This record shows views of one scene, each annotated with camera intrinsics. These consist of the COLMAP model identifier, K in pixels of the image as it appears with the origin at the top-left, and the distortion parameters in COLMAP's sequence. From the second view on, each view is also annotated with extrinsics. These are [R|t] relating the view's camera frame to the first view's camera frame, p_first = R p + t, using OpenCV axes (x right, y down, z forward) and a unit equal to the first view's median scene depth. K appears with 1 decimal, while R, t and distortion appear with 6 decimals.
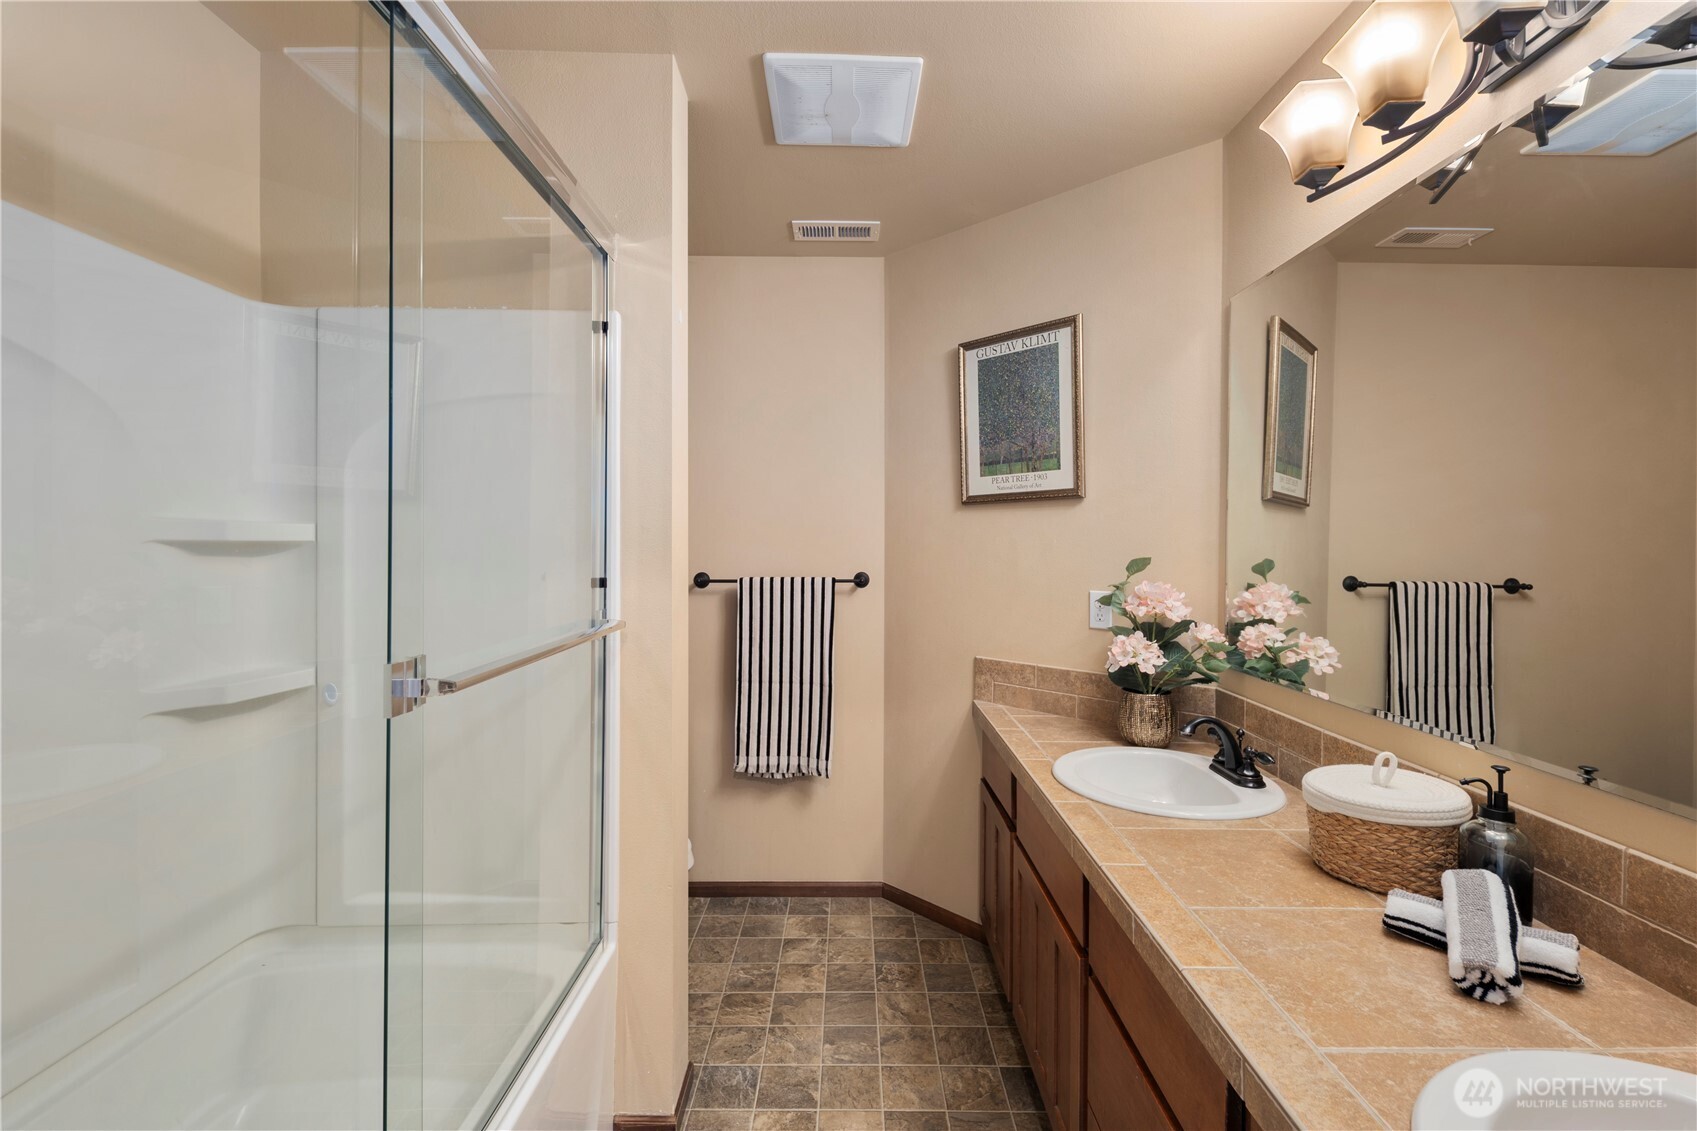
lens RADIAL K [[733.6, 0, 850.8], [0, 733.6, 548.0], [0, 0, 1]] dist [0.002465, -0.002878]
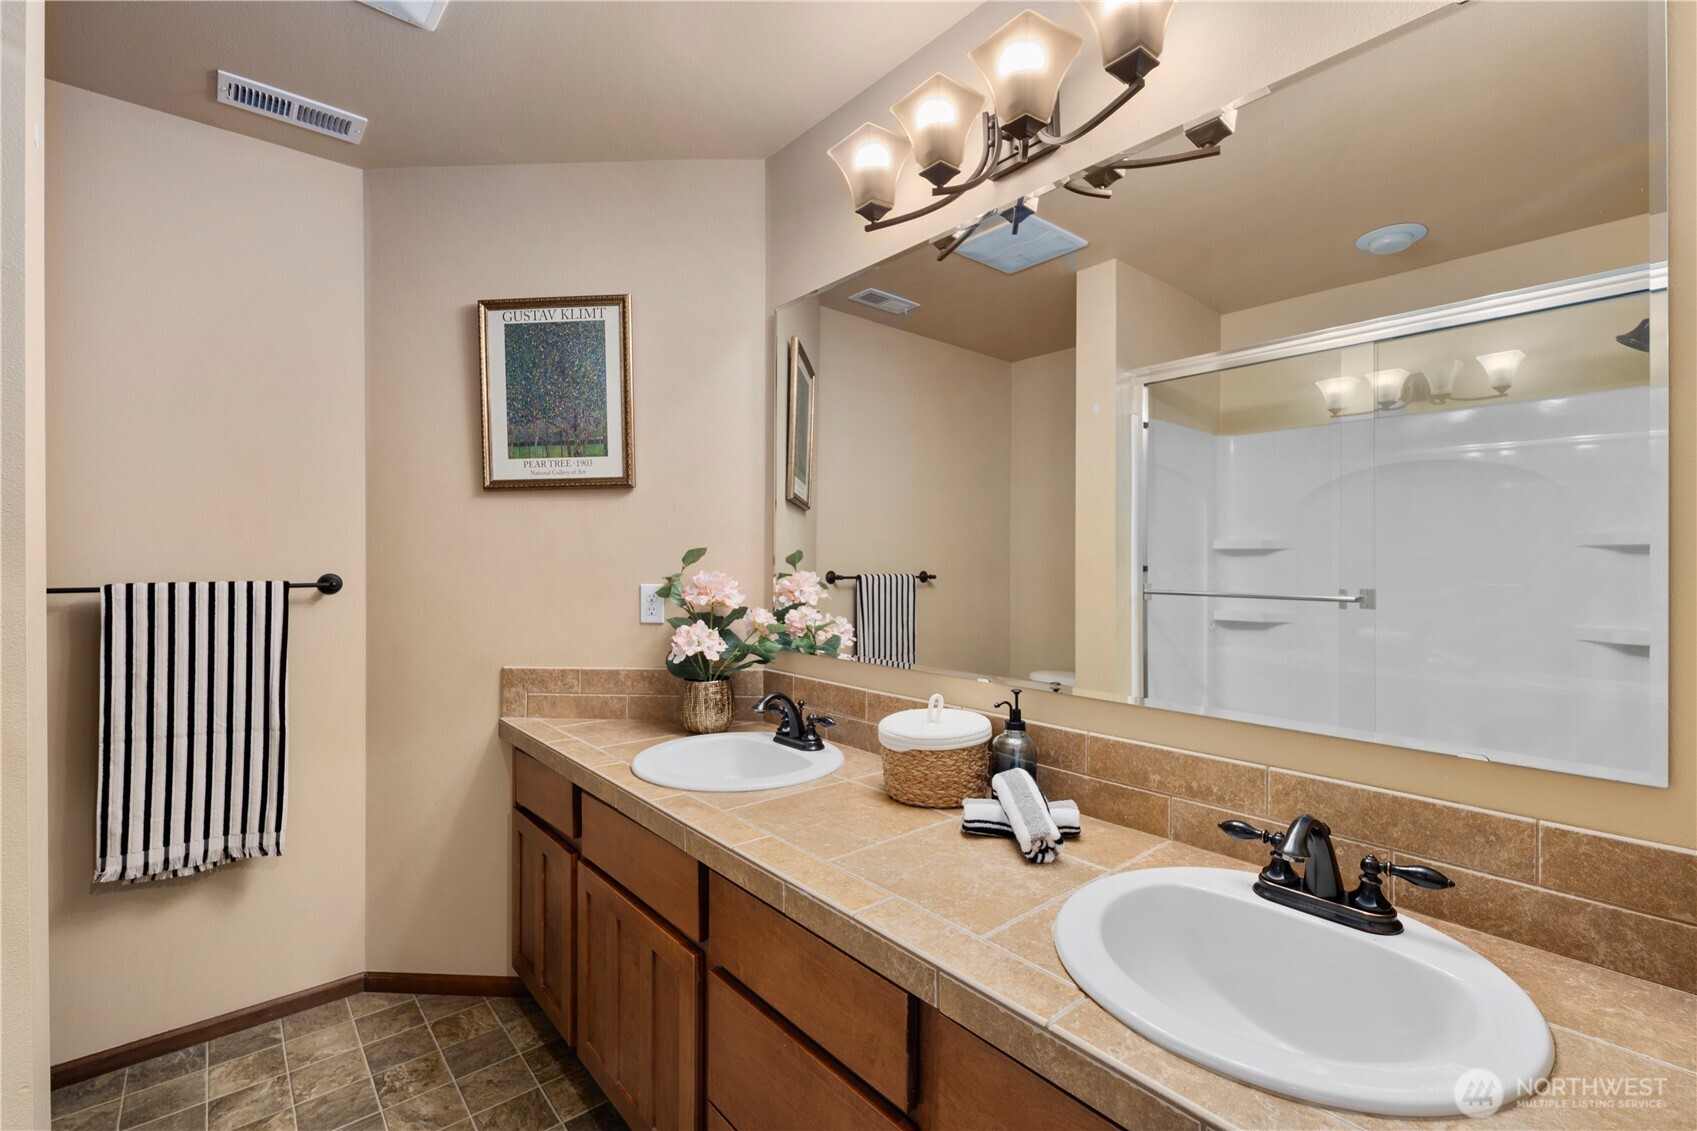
lens RADIAL K [[738.0, 0, 855.1], [0, 738.0, 561.0], [0, 0, 1]] dist [0.003386, -0.001535]
pose [[0.758266, -0.004100, 0.651932, -0.093884], [0.005871, 0.999983, -0.000539, 0.030358], [-0.651918, 0.004236, 0.758277, 0.083827]]
